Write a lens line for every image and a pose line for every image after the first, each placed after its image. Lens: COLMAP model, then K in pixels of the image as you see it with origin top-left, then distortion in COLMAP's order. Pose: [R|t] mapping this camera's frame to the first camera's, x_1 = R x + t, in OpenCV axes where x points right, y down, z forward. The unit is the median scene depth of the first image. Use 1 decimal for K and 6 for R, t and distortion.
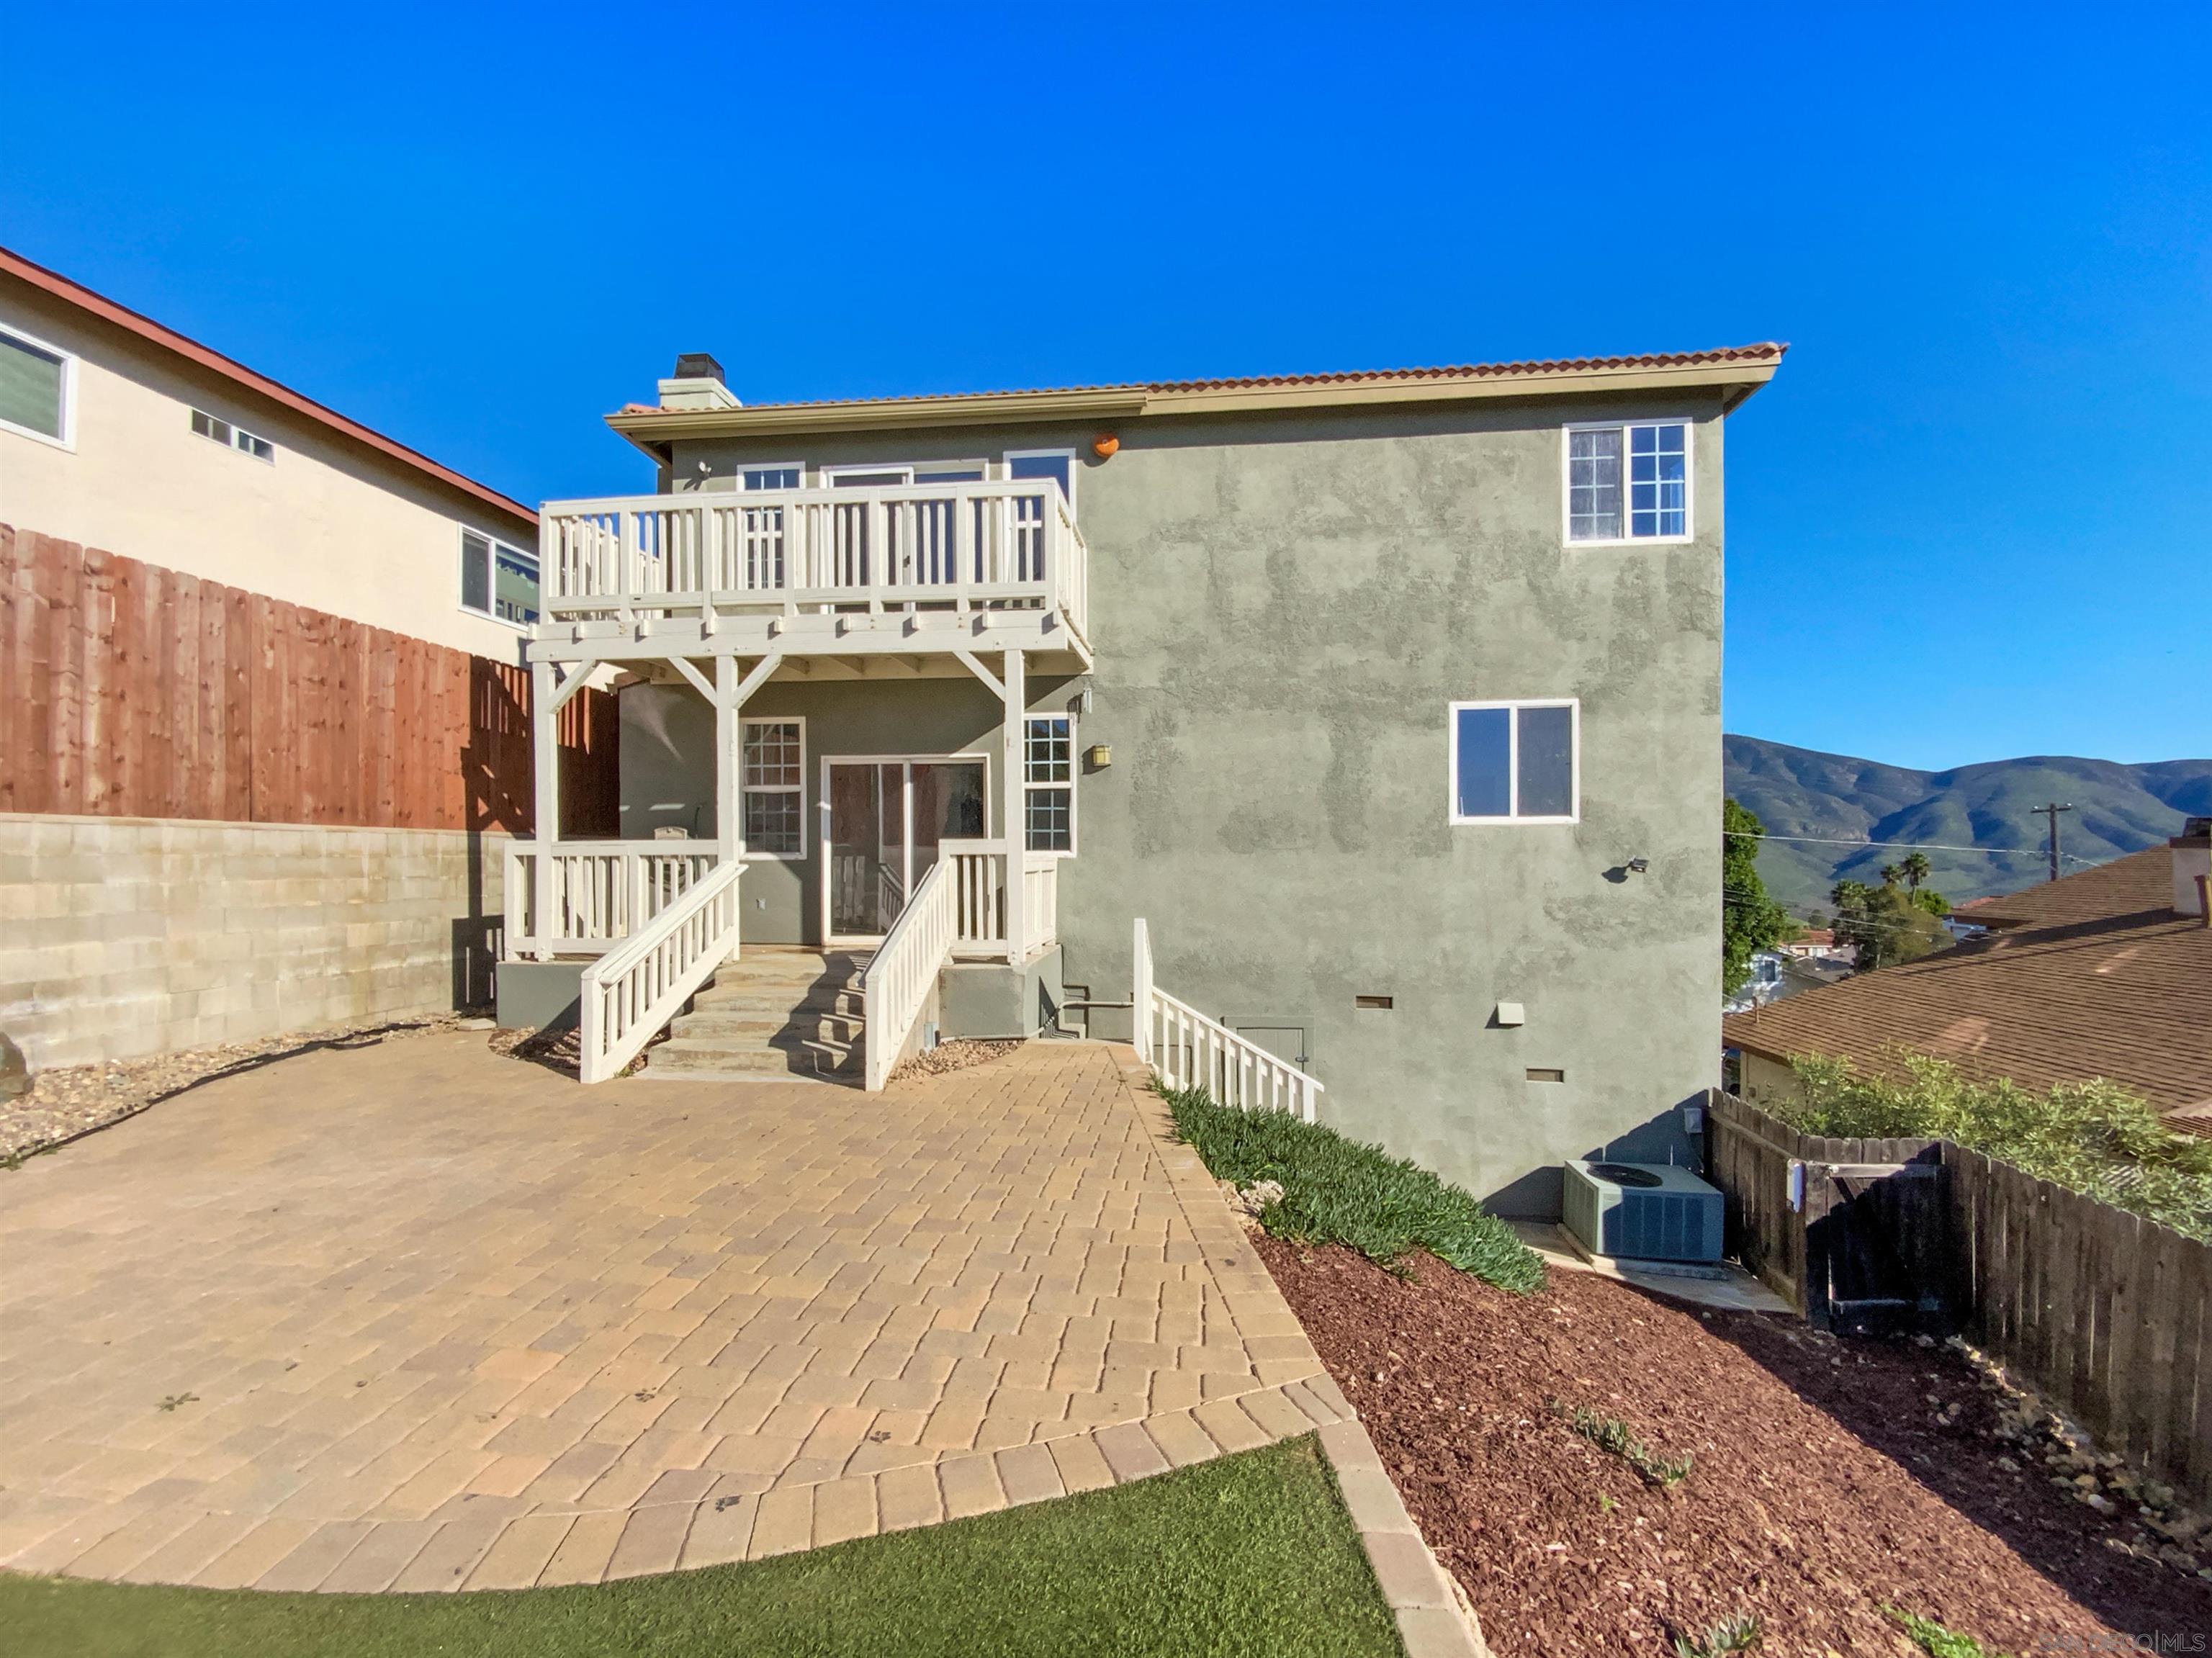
lens RADIAL K [[888.2, 0, 1110.5], [0, 888.2, 835.4], [0, 0, 1]] dist [-0.001495, -0.012618]
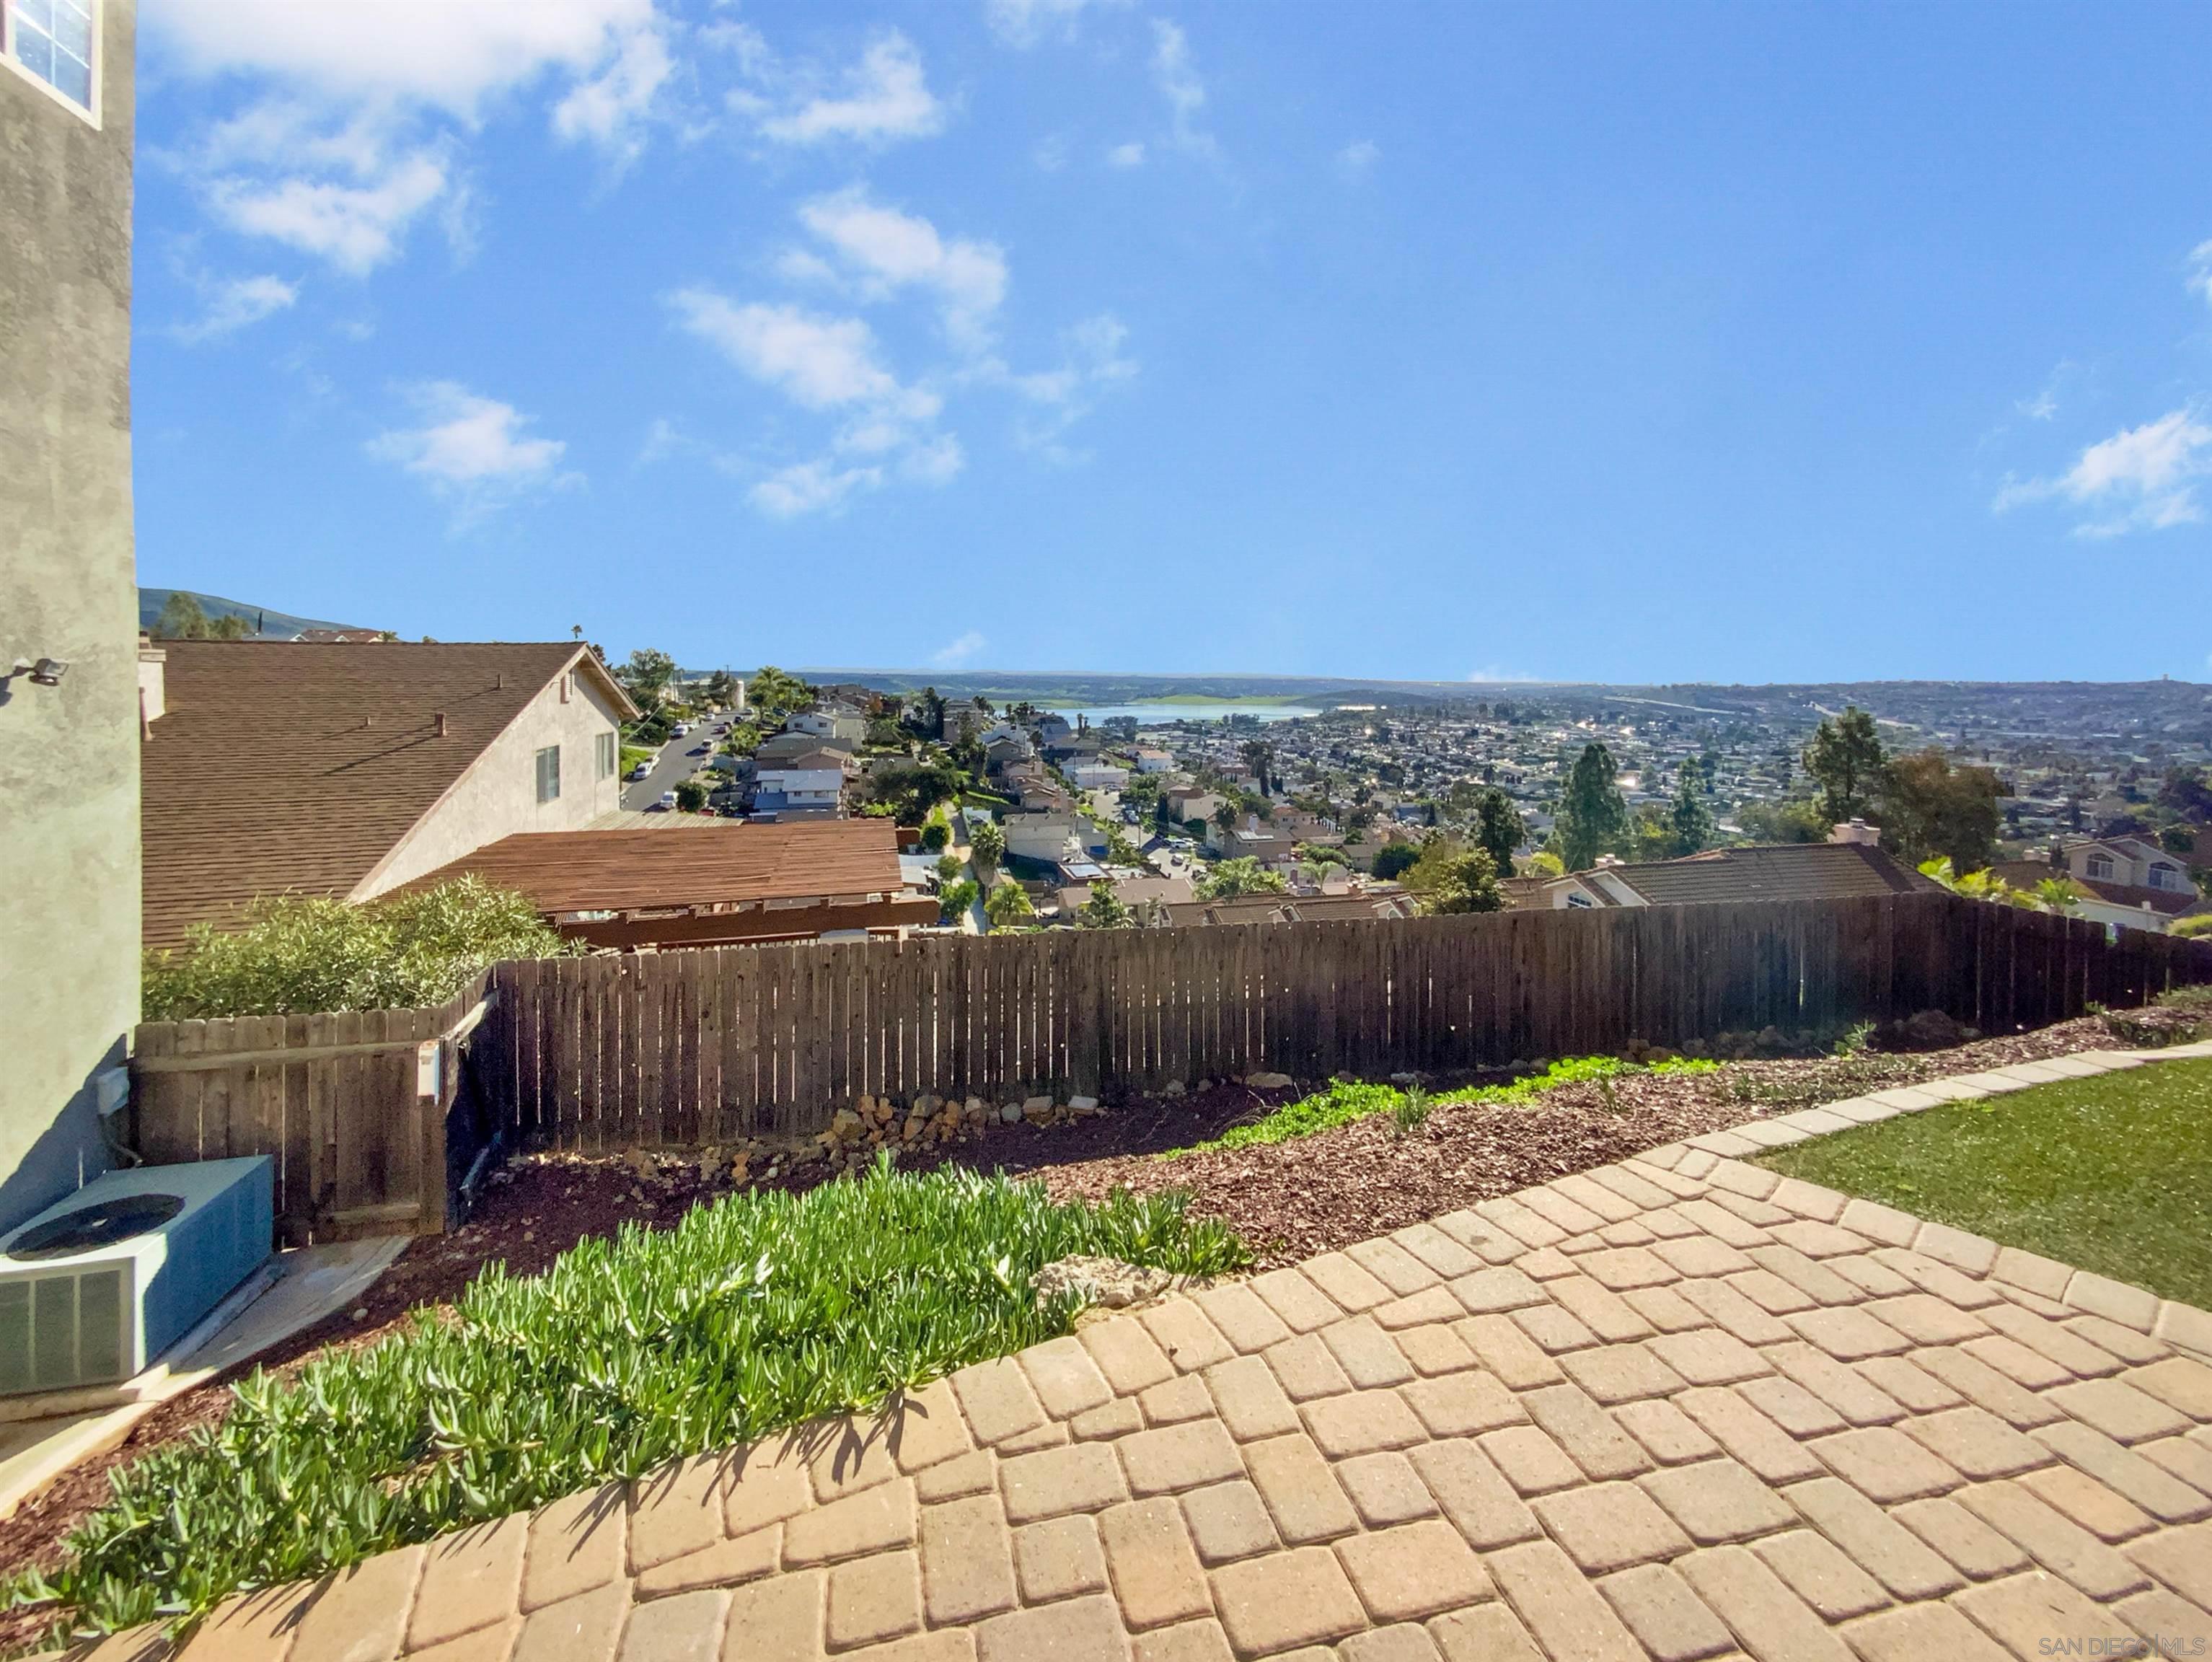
lens RADIAL K [[894.4, 0, 1099.9], [0, 894.4, 700.3], [0, 0, 1]] dist [0.017752, -0.008149]
pose [[-0.322362, -0.015817, 0.946484, -0.147372], [-0.014063, 0.999830, 0.011919, 0.035243], [-0.946512, -0.009468, -0.322530, 0.559279]]
